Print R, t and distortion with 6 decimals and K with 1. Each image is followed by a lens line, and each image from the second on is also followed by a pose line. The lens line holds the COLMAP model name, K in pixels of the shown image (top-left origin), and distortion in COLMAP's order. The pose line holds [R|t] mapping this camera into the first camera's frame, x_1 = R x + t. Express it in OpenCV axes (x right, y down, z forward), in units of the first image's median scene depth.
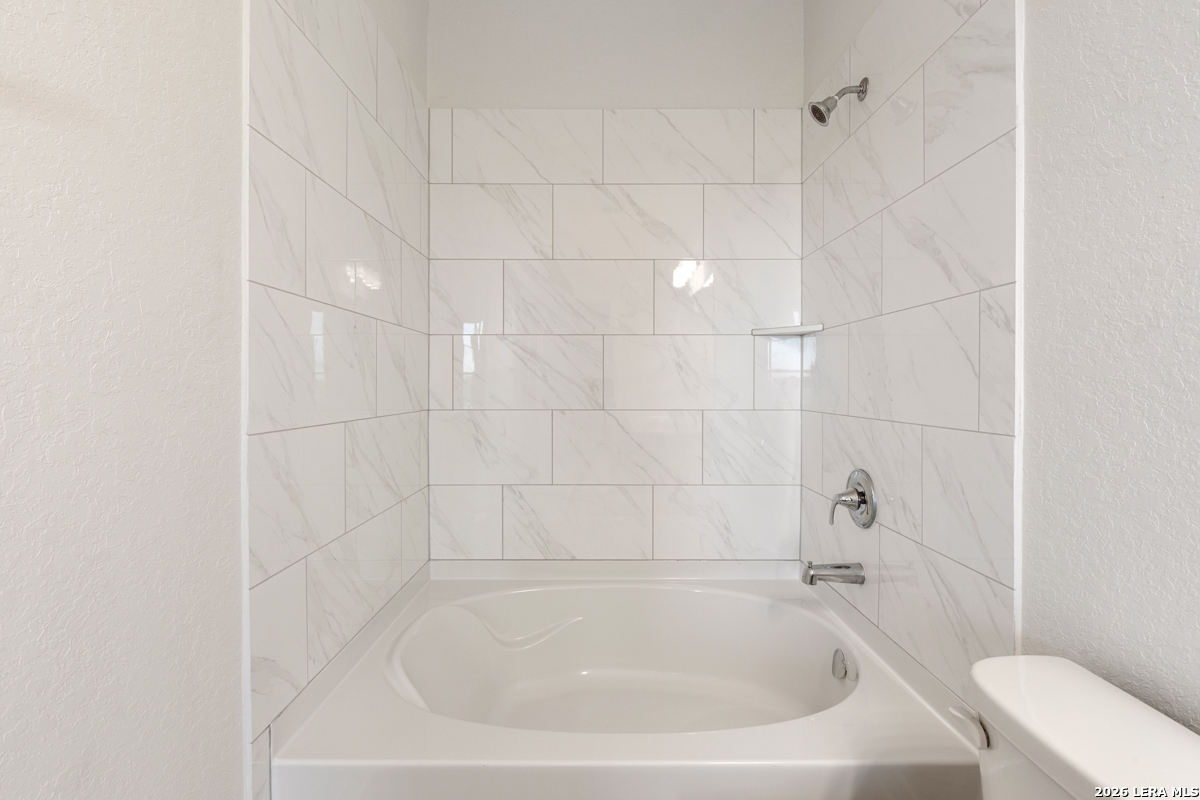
lens RADIAL K [[606.5, 0, 581.5], [0, 606.5, 386.2], [0, 0, 1]] dist [0.002012, 0.000056]
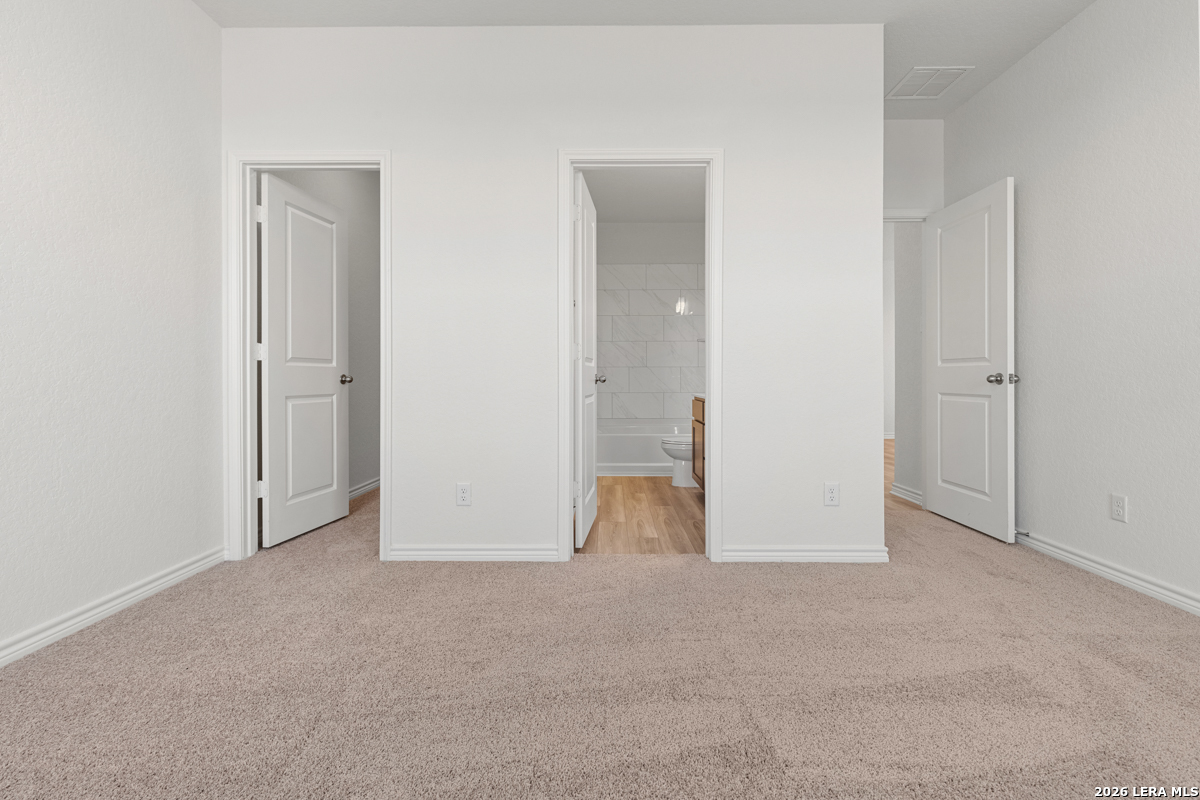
lens RADIAL K [[544.9, 0, 603.9], [0, 544.9, 376.0], [0, 0, 1]] dist [-0.000850, -0.000594]
pose [[0.999994, -0.002533, 0.002165, -0.189808], [0.002543, 0.999986, -0.004723, 0.103019], [-0.002153, 0.004728, 0.999987, -1.763767]]
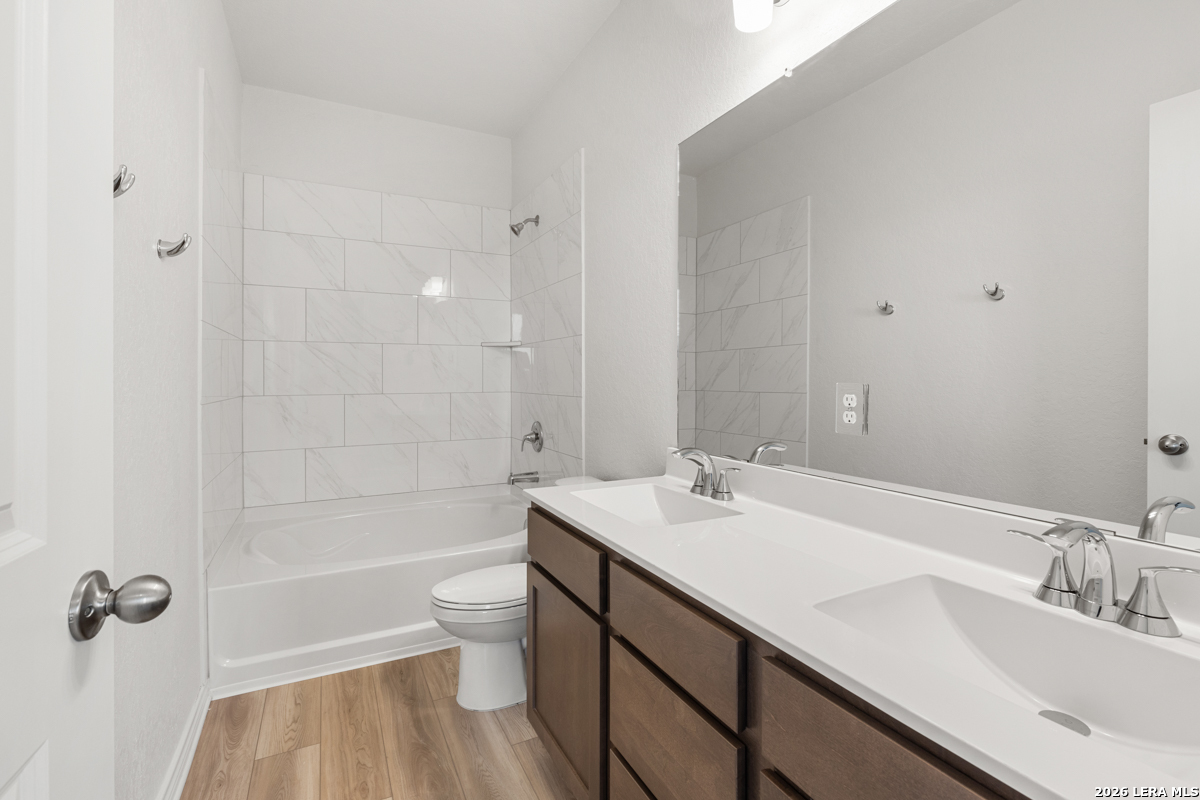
lens RADIAL K [[544.9, 0, 603.9], [0, 544.9, 376.0], [0, 0, 1]] dist [-0.000850, -0.000594]
pose [[0.886041, -0.003037, 0.463597, -0.112485], [0.004934, 0.999984, -0.002880, 0.001699], [-0.463581, 0.004839, 0.886041, -0.479900]]
